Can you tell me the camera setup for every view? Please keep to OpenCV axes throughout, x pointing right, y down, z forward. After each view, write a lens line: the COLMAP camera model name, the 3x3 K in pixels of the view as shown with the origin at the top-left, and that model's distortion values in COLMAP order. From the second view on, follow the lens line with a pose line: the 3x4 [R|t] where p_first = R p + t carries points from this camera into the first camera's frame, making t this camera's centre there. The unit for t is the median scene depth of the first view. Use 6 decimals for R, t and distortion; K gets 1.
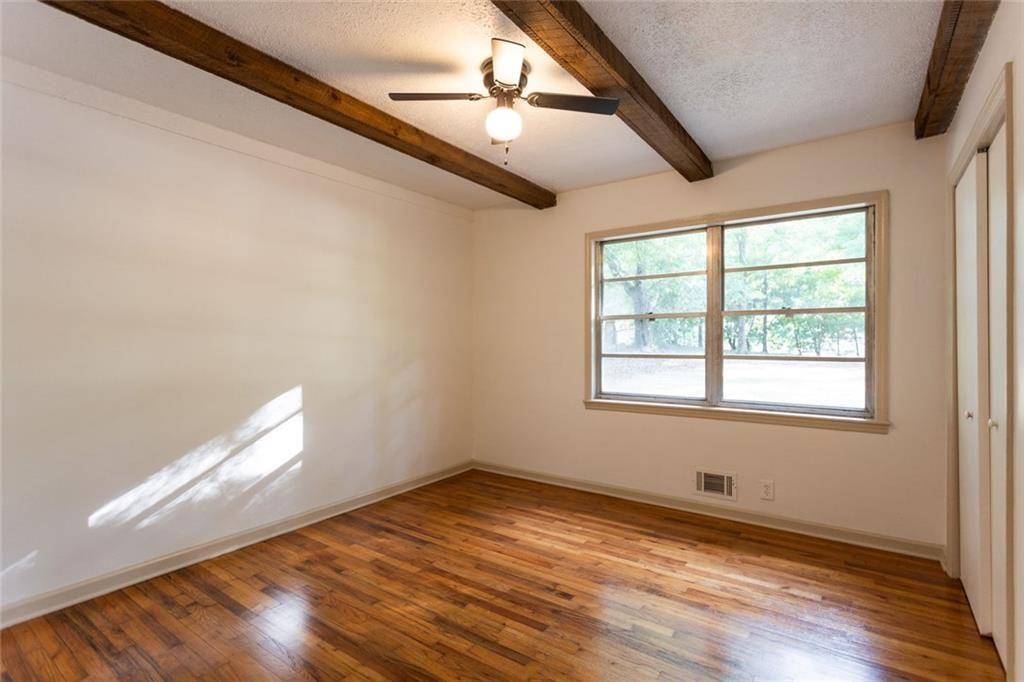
lens RADIAL K [[489.2, 0, 506.3], [0, 489.2, 338.1], [0, 0, 1]] dist [-0.000278, 0.000184]
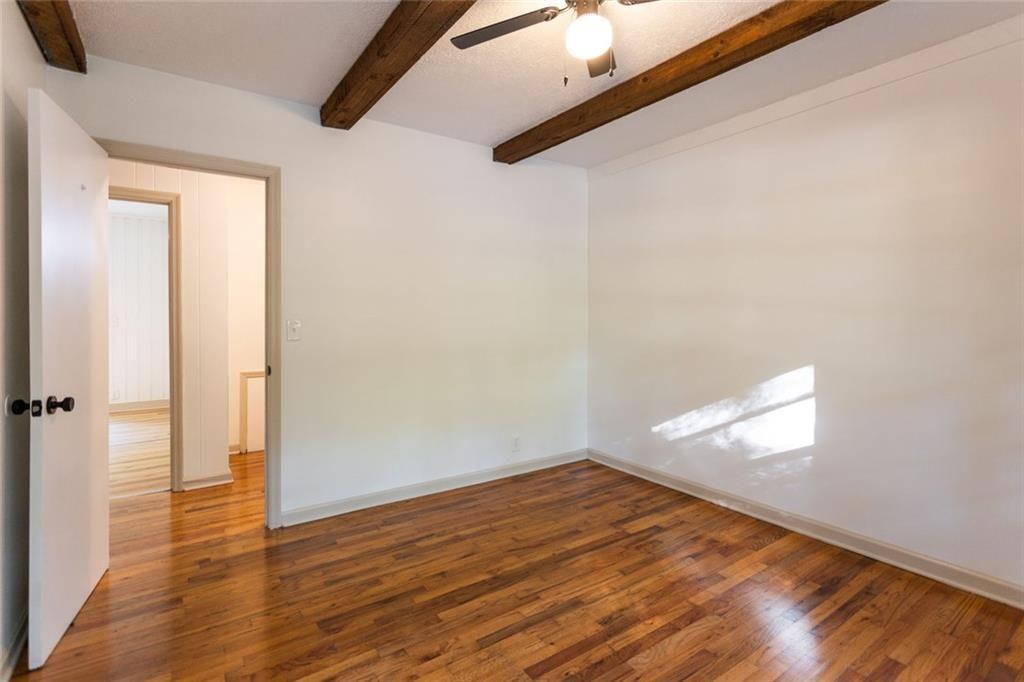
lens RADIAL K [[497.8, 0, 496.1], [0, 497.8, 302.7], [0, 0, 1]] dist [0.000525, 0.000070]
pose [[-0.345992, -0.009847, -0.938186, 0.736106], [0.005044, 0.999911, -0.012355, 0.000310], [0.938224, -0.009007, -0.345911, 1.051935]]
